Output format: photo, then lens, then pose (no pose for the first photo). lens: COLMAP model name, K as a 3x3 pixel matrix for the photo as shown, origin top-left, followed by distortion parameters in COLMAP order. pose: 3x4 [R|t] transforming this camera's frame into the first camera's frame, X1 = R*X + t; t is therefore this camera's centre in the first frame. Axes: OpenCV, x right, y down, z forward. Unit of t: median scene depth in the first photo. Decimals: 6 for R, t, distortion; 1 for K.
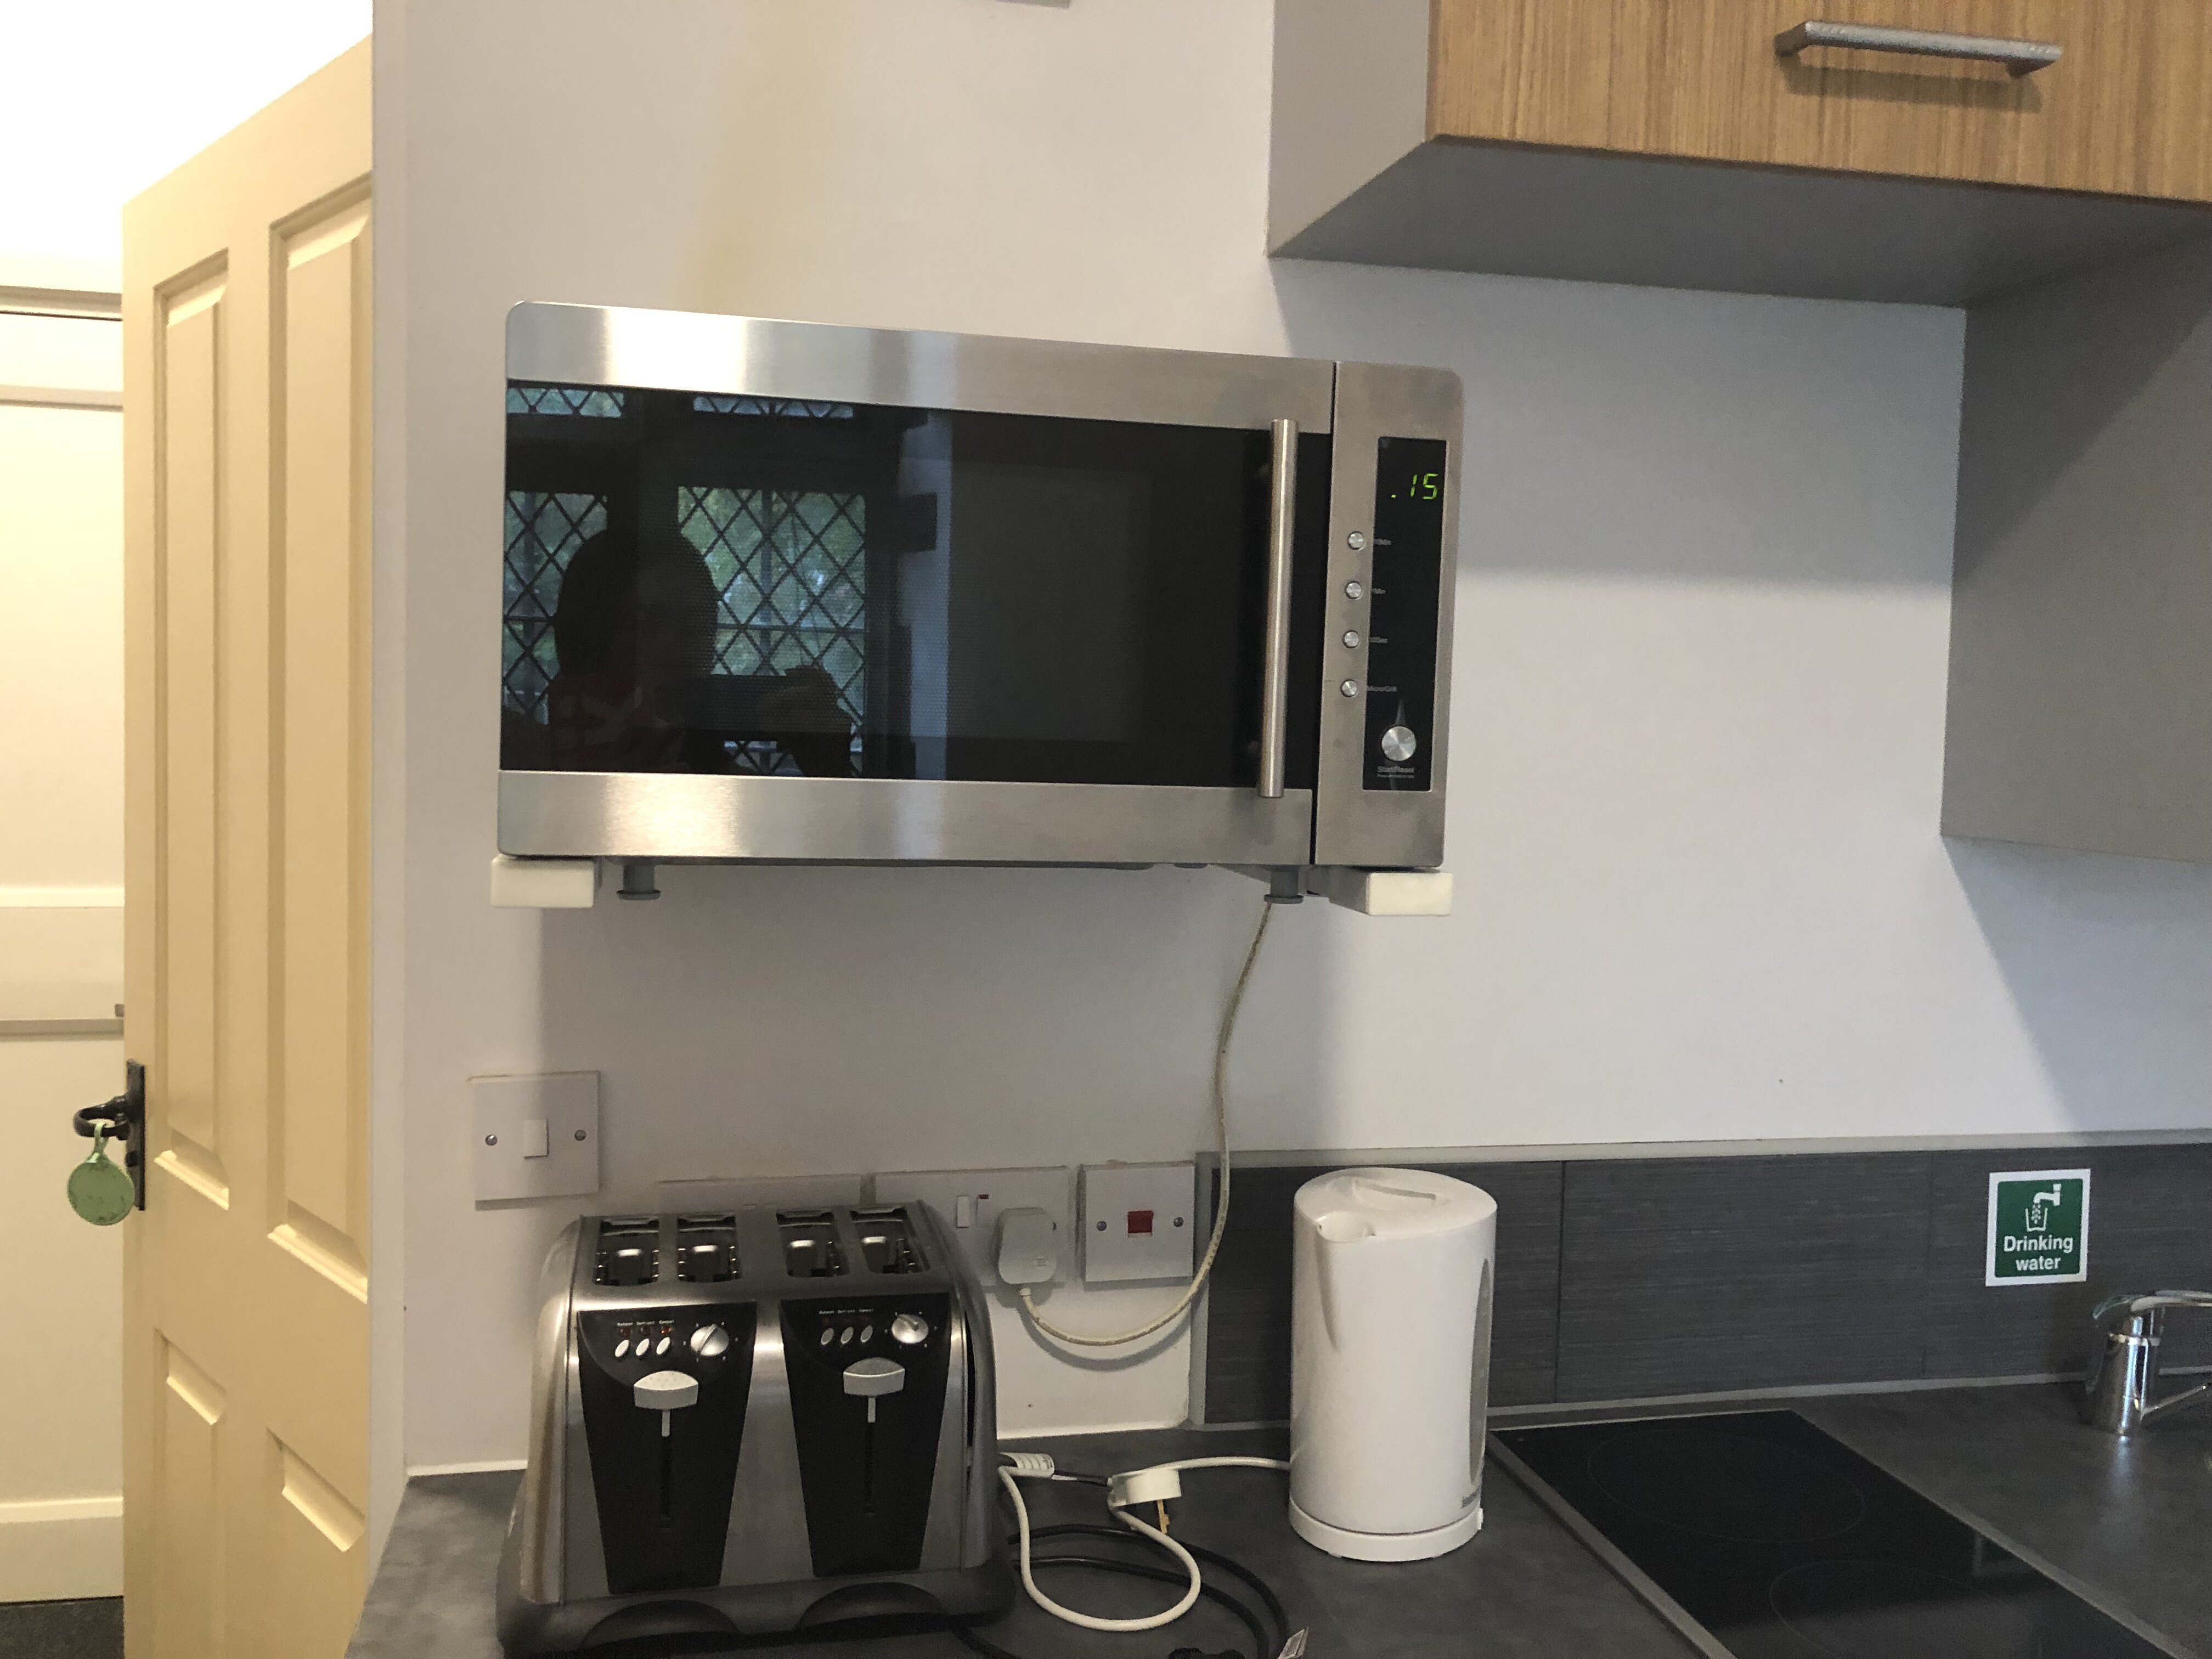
lens RADIAL K [[1824.7, 0, 1104.6], [0, 1824.7, 781.6], [0, 0, 1]] dist [0.011510, -0.015620]
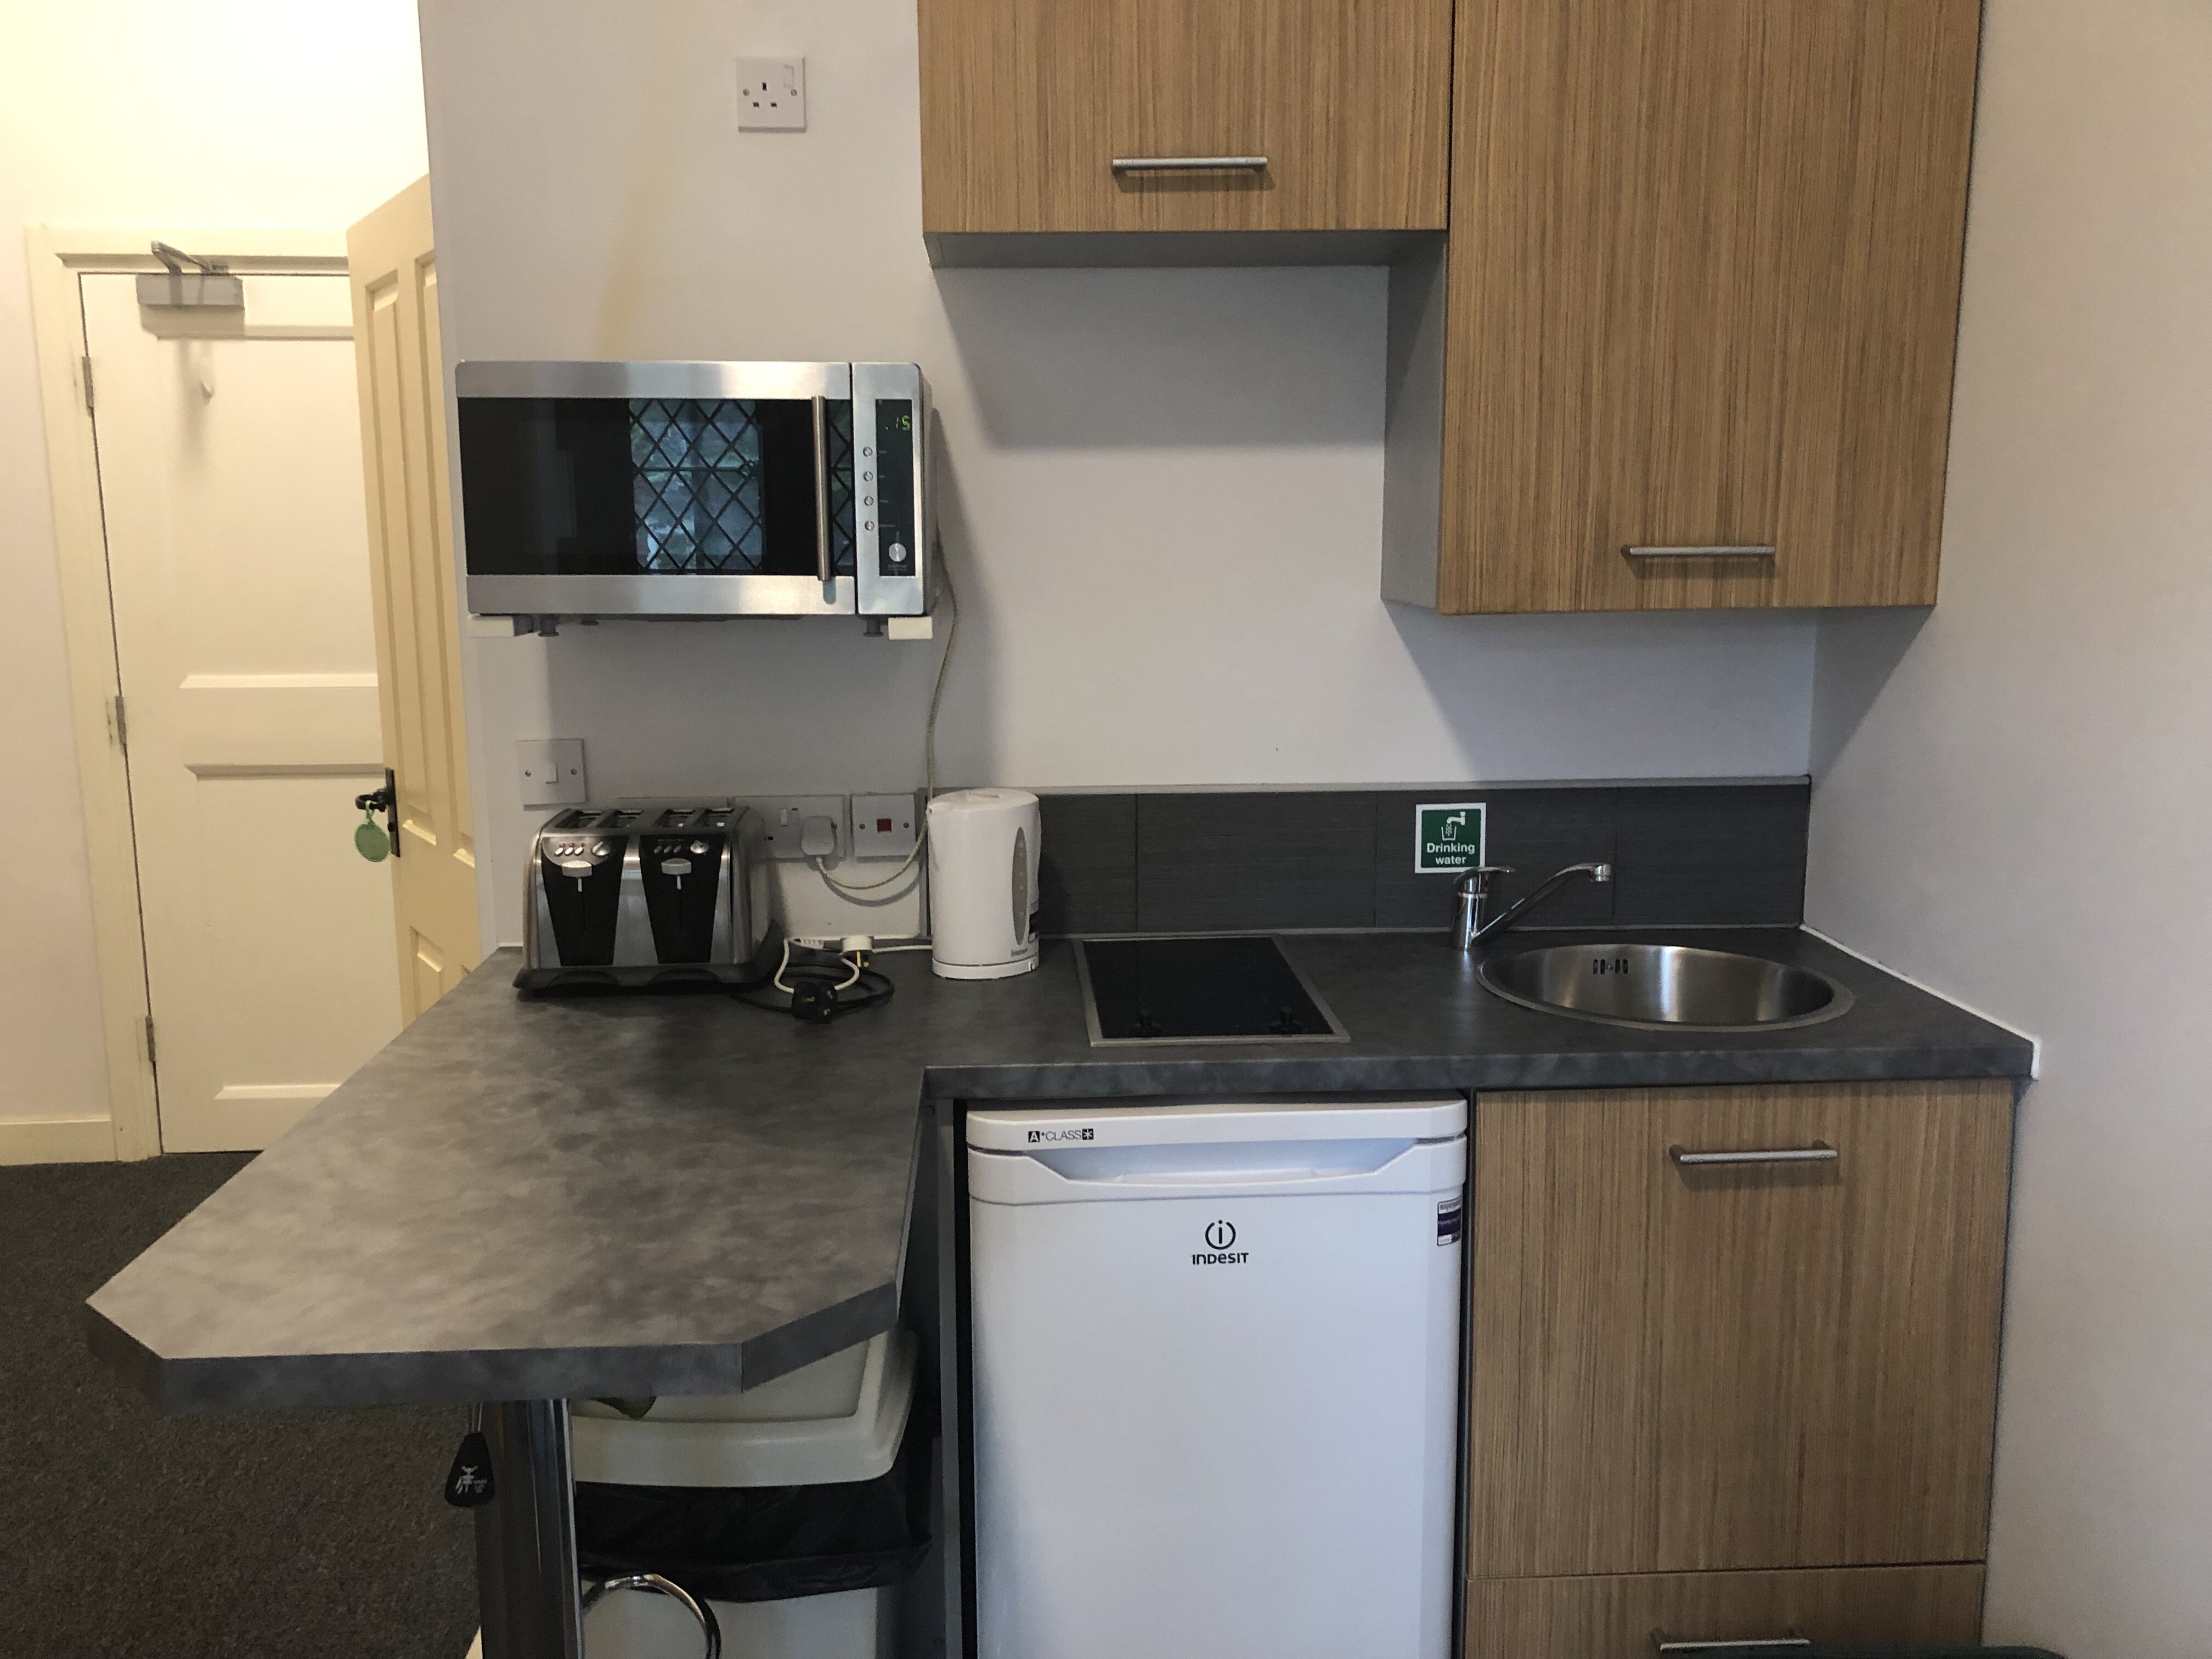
lens RADIAL K [[1824.7, 0, 1111.0], [0, 1824.7, 819.9], [0, 0, 1]] dist [0.011510, -0.015620]
pose [[0.986924, -0.006139, -0.161068, 0.529604], [0.025323, 0.992771, 0.117323, 0.031357], [0.159184, -0.119868, 0.979945, -0.724911]]
